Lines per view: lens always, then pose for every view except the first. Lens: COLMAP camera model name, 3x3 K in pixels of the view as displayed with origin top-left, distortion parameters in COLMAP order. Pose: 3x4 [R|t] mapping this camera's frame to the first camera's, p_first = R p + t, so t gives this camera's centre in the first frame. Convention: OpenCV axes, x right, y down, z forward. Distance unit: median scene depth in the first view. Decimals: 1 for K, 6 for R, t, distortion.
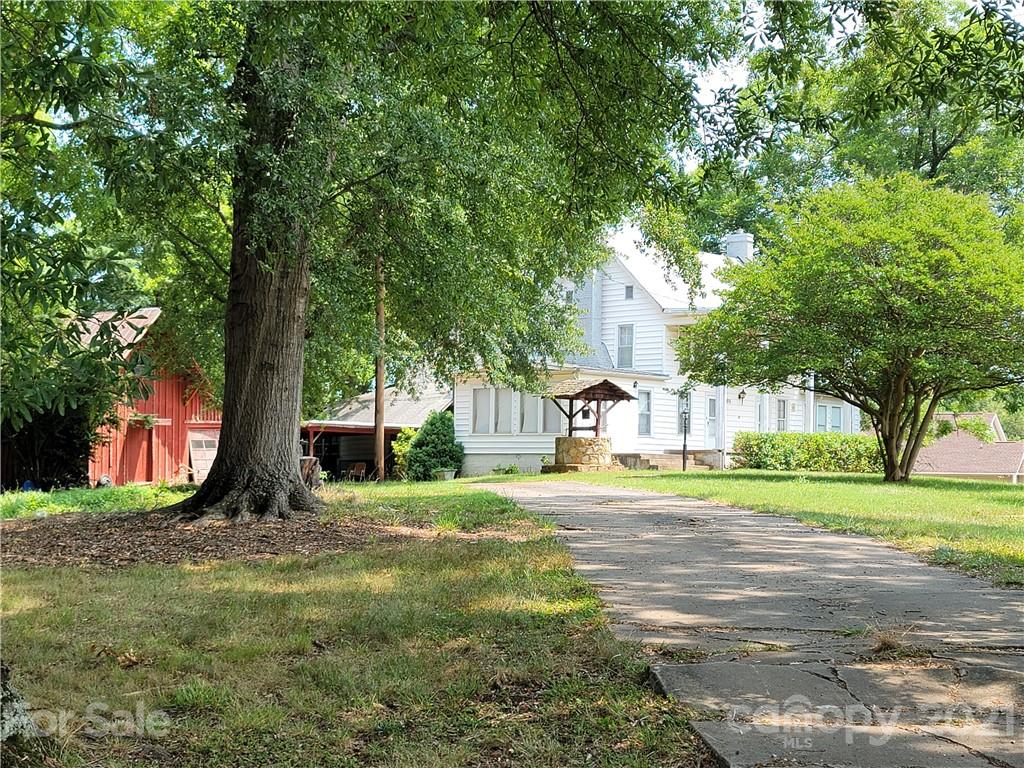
lens RADIAL K [[1630.9, 0, 488.7], [0, 1630.9, 406.4], [0, 0, 1]] dist [0.039806, 0.137989]
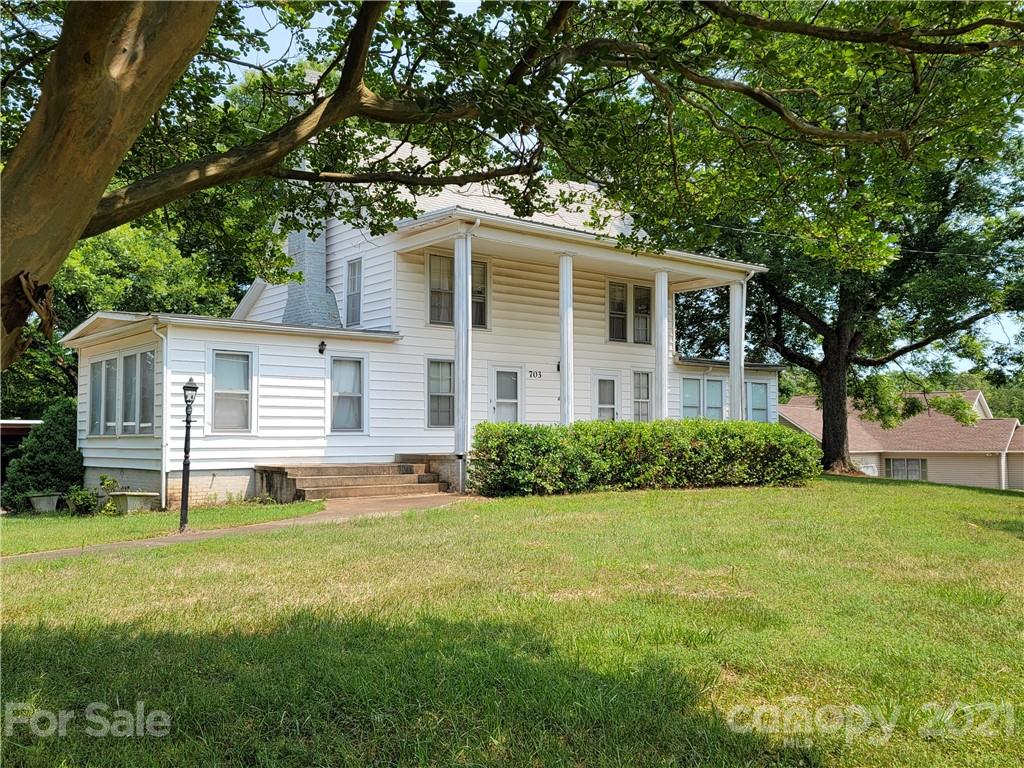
lens RADIAL K [[943.0, 0, 507.4], [0, 943.0, 397.2], [0, 0, 1]] dist [0.072244, 0.003719]
pose [[0.987041, -0.025122, -0.158488, 0.247621], [0.024290, 0.999679, -0.007183, 0.010420], [0.158618, 0.003240, 0.987335, 0.789600]]
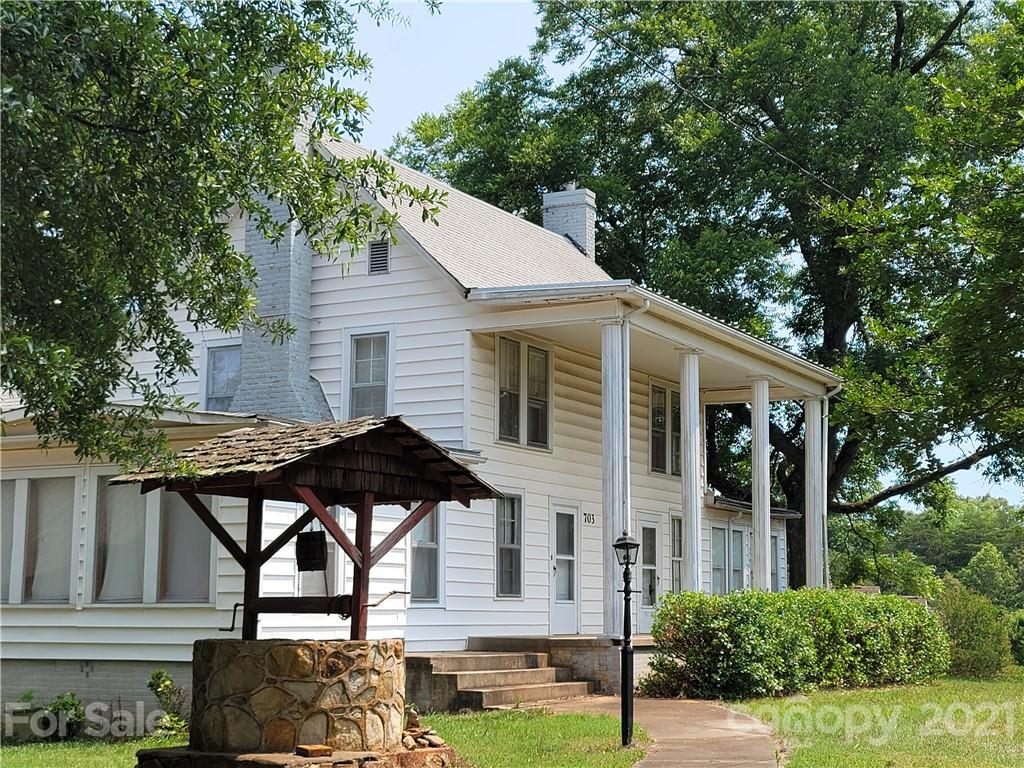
lens RADIAL K [[1630.9, 0, 488.7], [0, 1630.9, 406.4], [0, 0, 1]] dist [0.039806, 0.137989]
pose [[0.976277, 0.017625, 0.215805, 0.029568], [0.000066, 0.996657, -0.081694, 0.003061], [-0.216523, 0.079770, 0.973013, 0.725047]]
